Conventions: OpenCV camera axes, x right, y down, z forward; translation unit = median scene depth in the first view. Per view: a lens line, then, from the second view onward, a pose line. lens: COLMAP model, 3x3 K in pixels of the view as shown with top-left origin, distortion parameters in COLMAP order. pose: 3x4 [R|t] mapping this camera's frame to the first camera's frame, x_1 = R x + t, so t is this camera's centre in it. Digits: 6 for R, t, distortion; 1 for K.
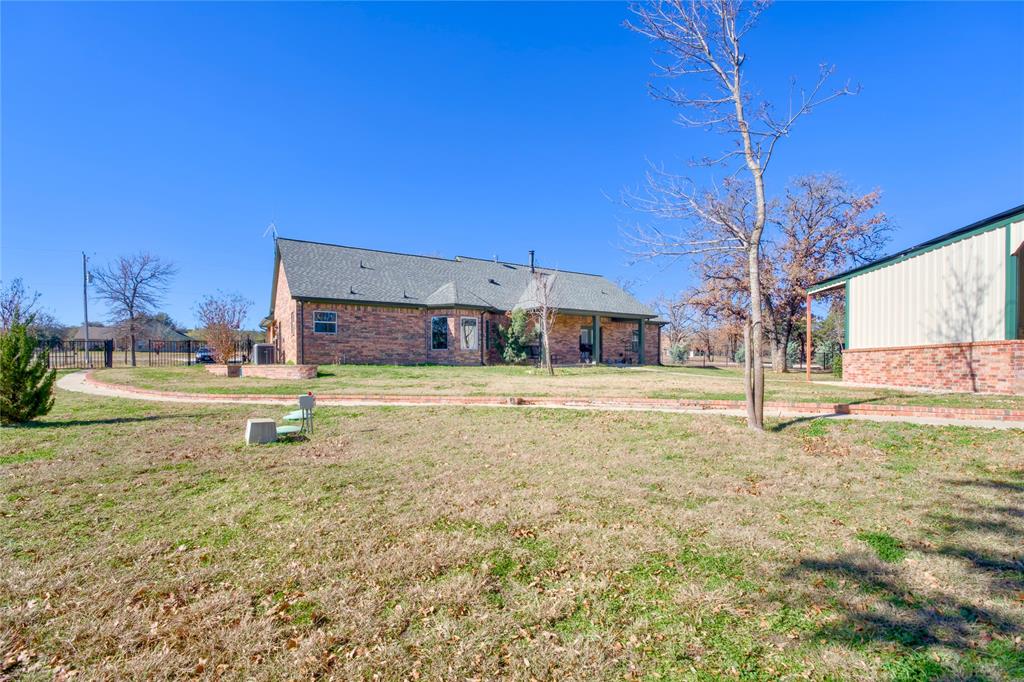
lens RADIAL K [[436.5, 0, 509.8], [0, 436.5, 369.3], [0, 0, 1]] dist [-0.023419, 0.000969]
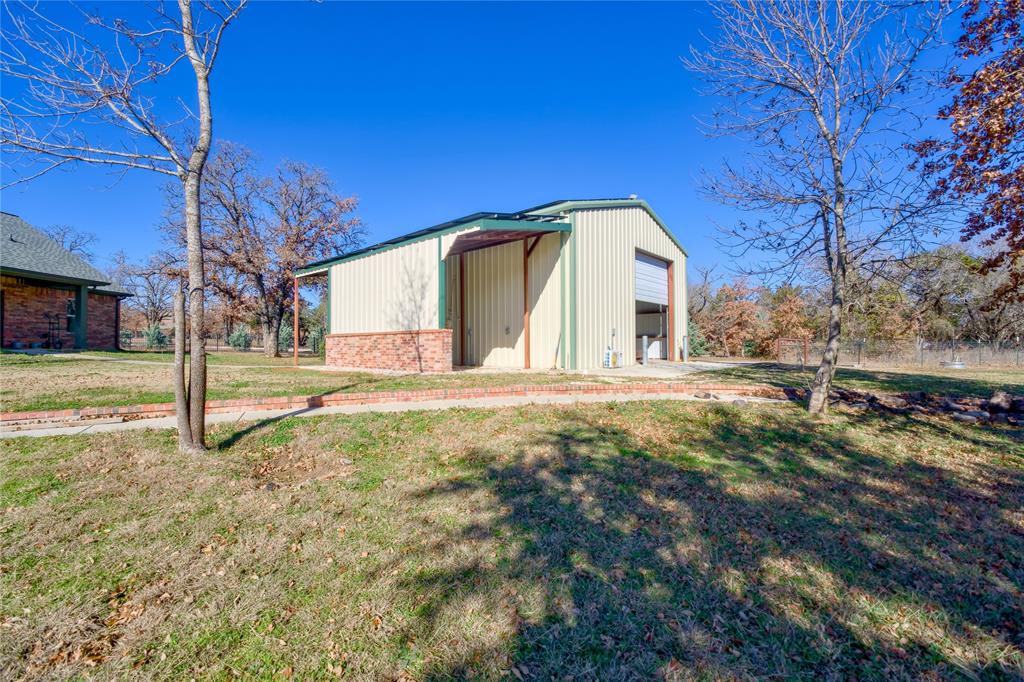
lens RADIAL K [[436.5, 0, 511.7], [0, 436.5, 346.5], [0, 0, 1]] dist [-0.023419, 0.000969]
pose [[0.498521, 0.000341, 0.866877, 0.129703], [0.013298, 0.999879, -0.008040, -0.003592], [-0.866775, 0.015536, 0.498457, 0.135065]]
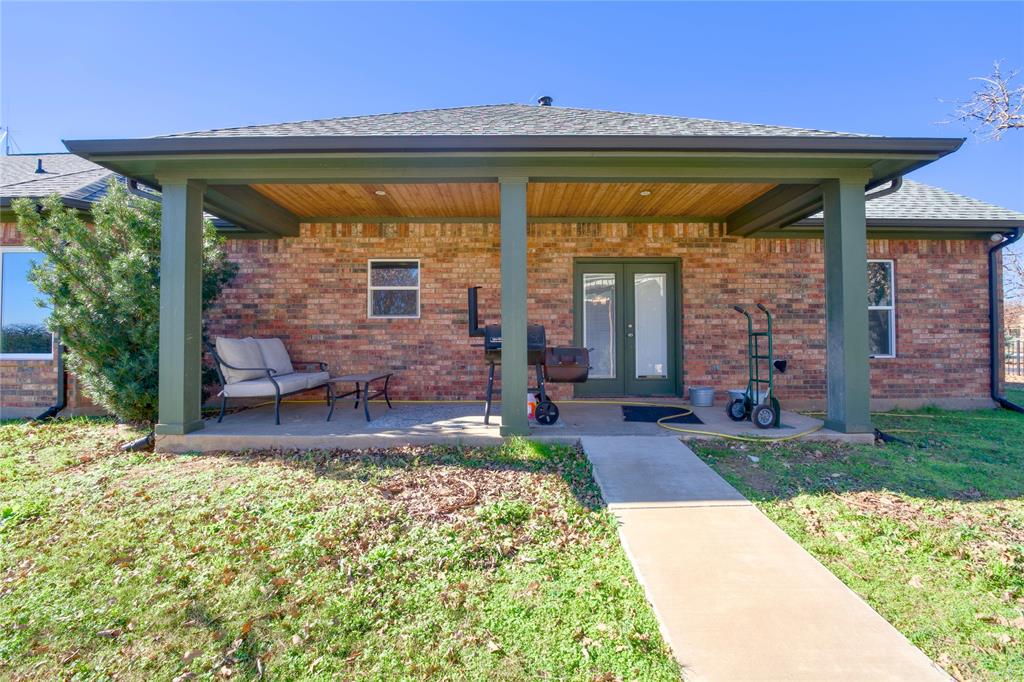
lens RADIAL K [[436.5, 0, 511.3], [0, 436.5, 341.0], [0, 0, 1]] dist [-0.023419, 0.000969]
pose [[0.857180, -0.013113, -0.514850, 0.707828], [-0.007183, 0.999274, -0.037410, -0.104570], [0.514967, 0.035765, 0.856463, 1.997388]]
